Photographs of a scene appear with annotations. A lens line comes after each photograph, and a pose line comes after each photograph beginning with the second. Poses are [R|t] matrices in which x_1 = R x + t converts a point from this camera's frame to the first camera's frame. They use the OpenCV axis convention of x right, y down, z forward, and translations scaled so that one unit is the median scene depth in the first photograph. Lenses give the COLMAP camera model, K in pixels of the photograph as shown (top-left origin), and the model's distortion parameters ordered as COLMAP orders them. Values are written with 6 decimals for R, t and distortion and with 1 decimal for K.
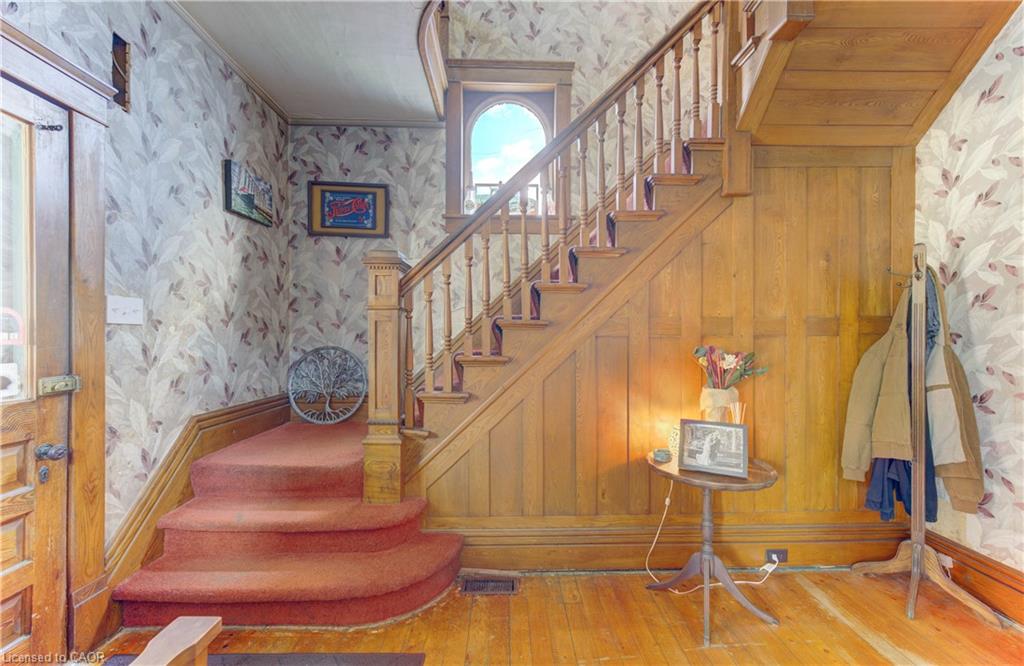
lens RADIAL K [[396.2, 0, 510.1], [0, 396.2, 339.8], [0, 0, 1]] dist [0.005427, 0.000018]
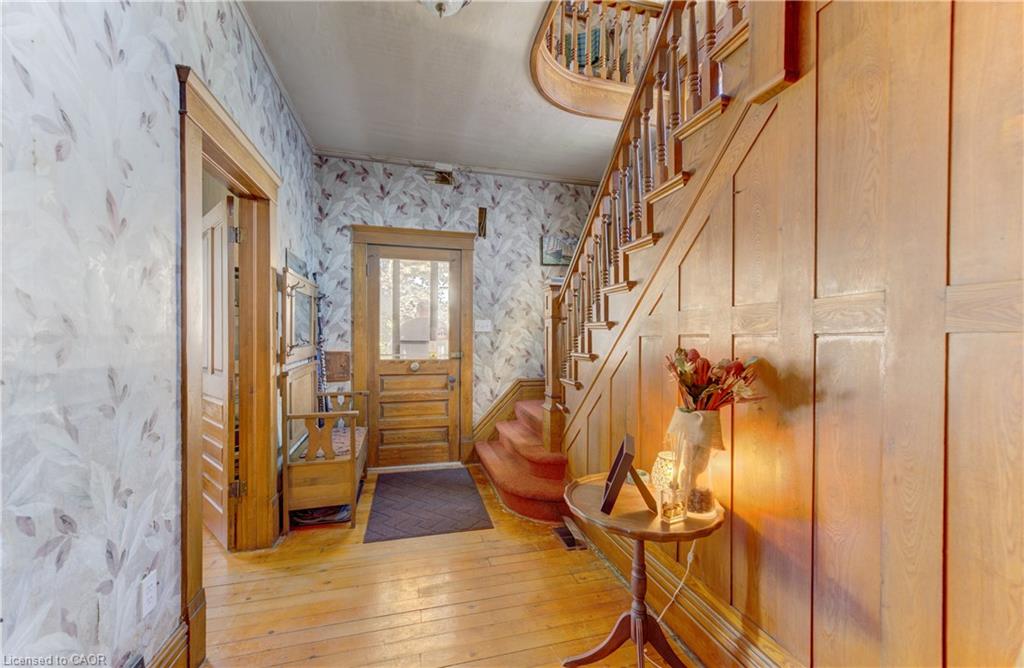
lens RADIAL K [[396.2, 0, 505.6], [0, 396.2, 340.5], [0, 0, 1]] dist [0.005427, 0.000018]
pose [[0.232985, 0.005923, -0.972462, 1.181139], [-0.009680, 0.999946, 0.003771, 0.001309], [0.972432, 0.008535, 0.233029, 0.549959]]
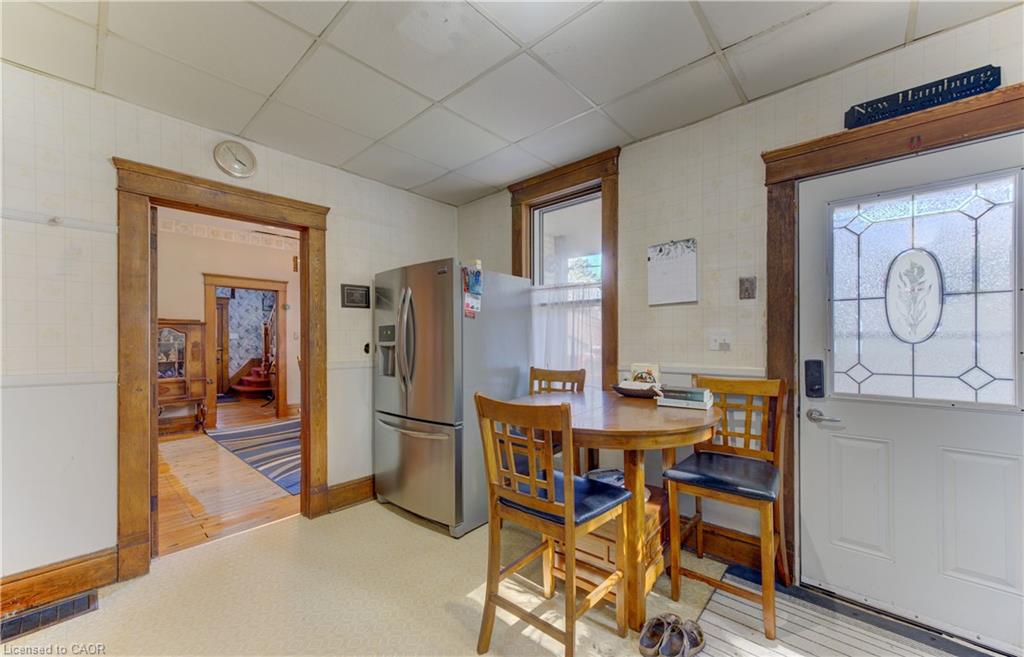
lens RADIAL K [[401.6, 0, 516.2], [0, 401.6, 337.2], [0, 0, 1]] dist [0.000632, 0.001468]
pose [[0.735825, -0.009497, -0.677106, 5.140998], [0.004170, 0.999946, -0.009494, 0.008399], [0.677159, 0.004163, 0.735825, -0.391221]]
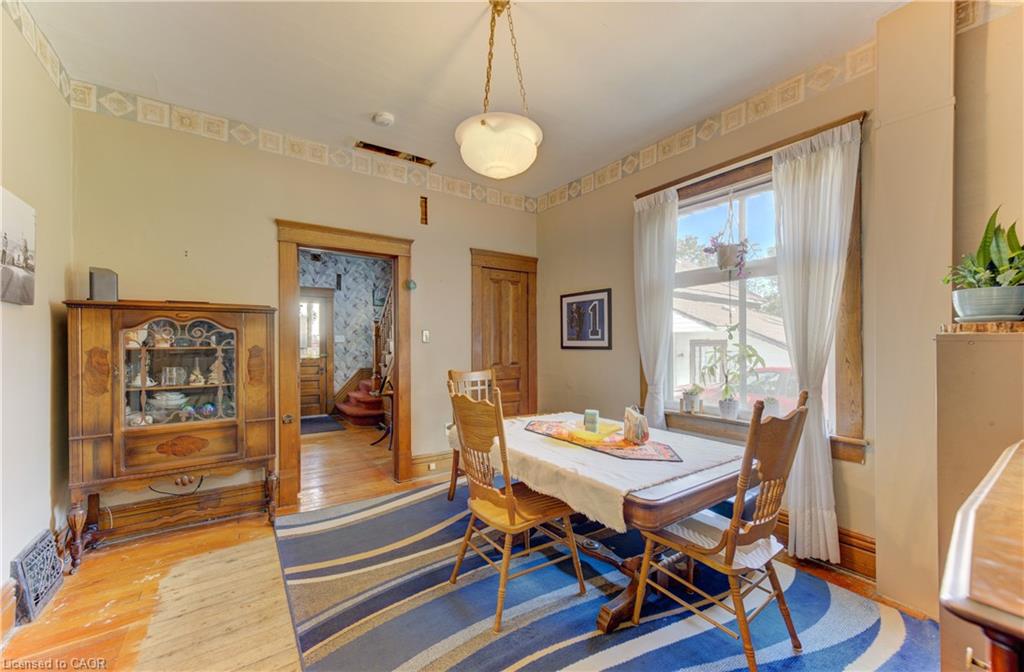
lens RADIAL K [[405.9, 0, 505.4], [0, 405.9, 338.8], [0, 0, 1]] dist [0.000210, 0.000184]
pose [[0.547234, -0.017361, -0.836799, 3.249581], [0.005333, 0.999837, -0.017256, 0.007355], [0.836962, 0.004980, 0.547238, 0.119809]]
